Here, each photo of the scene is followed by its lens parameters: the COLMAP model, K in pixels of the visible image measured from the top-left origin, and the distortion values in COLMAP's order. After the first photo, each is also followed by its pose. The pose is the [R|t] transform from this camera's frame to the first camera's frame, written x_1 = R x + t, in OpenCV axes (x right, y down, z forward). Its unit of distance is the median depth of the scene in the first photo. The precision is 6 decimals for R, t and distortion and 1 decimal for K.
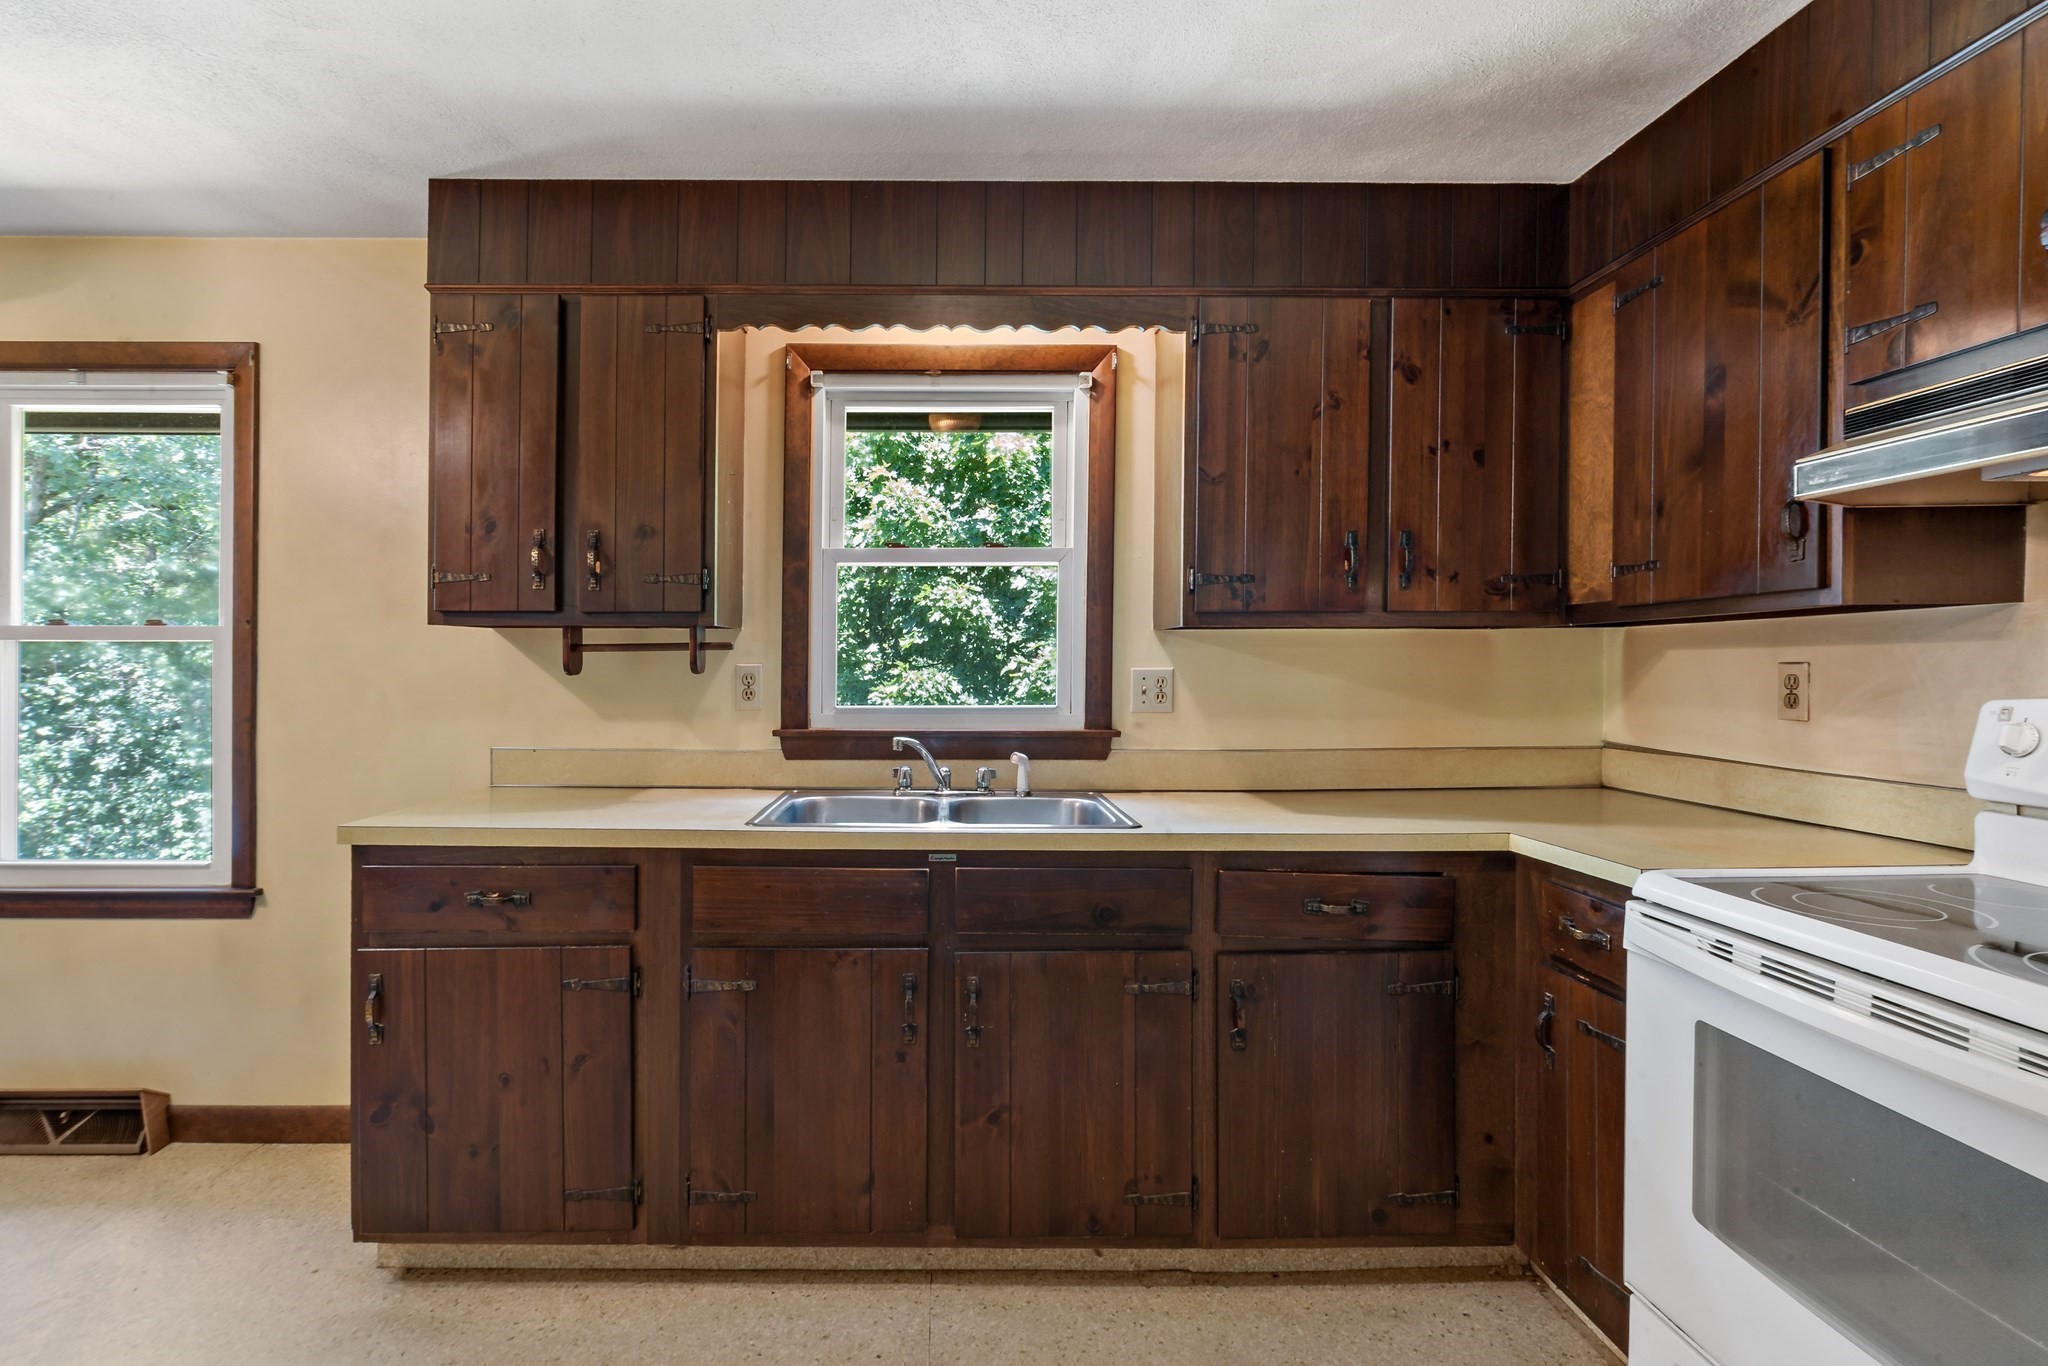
lens RADIAL K [[1023.9, 0, 894.1], [0, 1023.9, 633.6], [0, 0, 1]] dist [-0.006475, -0.000188]
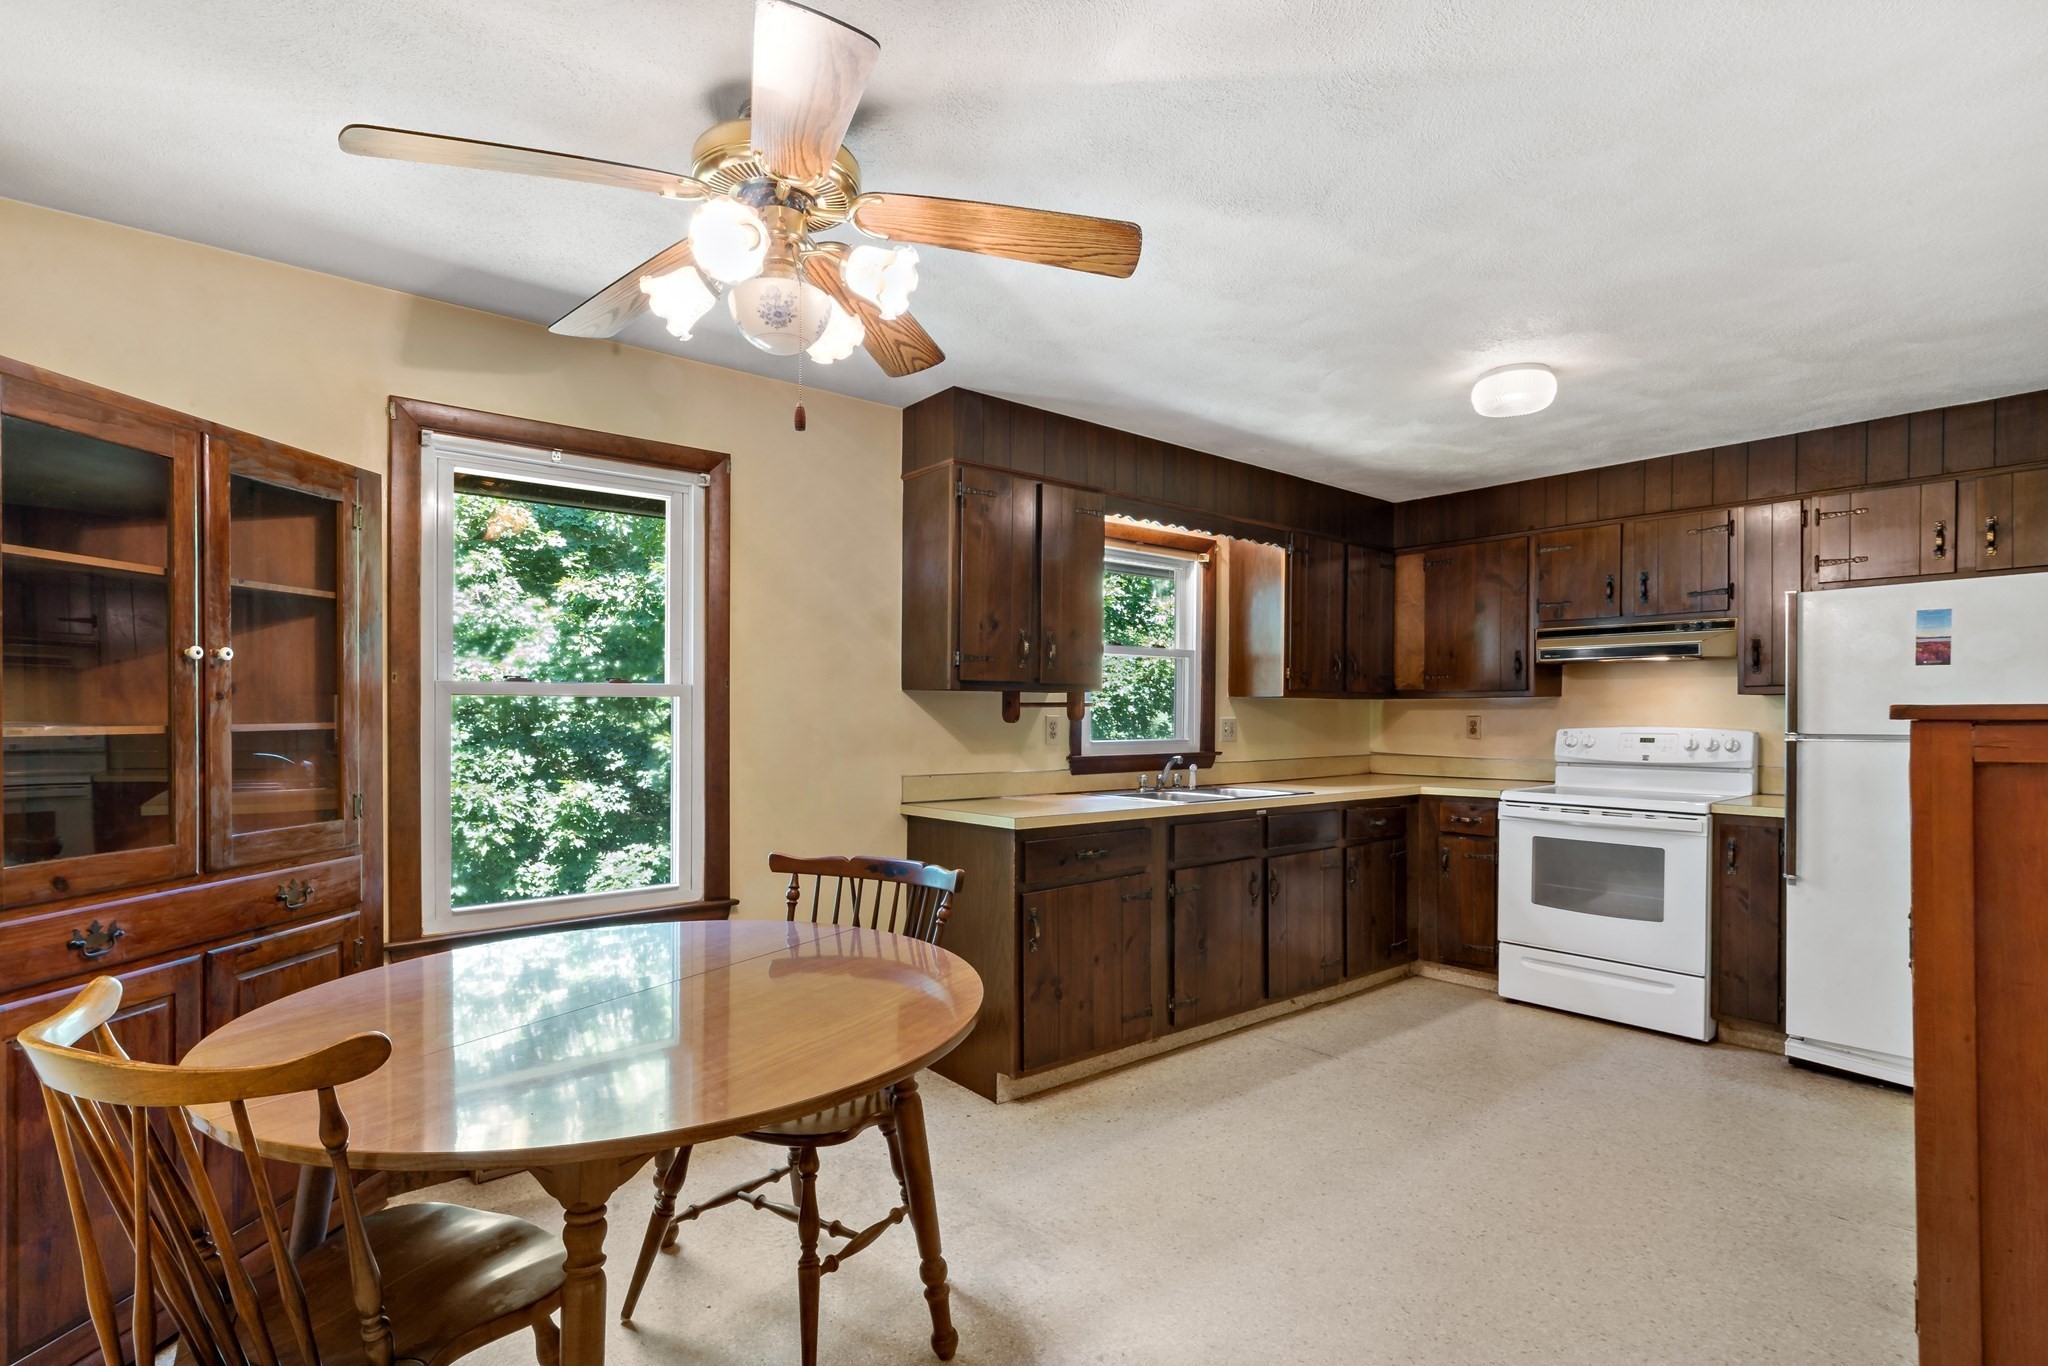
lens RADIAL K [[984.8, 0, 1050.2], [0, 984.8, 667.8], [0, 0, 1]] dist [-0.000353, 0.000284]
pose [[0.767580, 0.031735, 0.640167, -1.255064], [-0.020604, 0.999479, -0.024842, -0.006674], [-0.640622, 0.005879, 0.767834, -0.180333]]
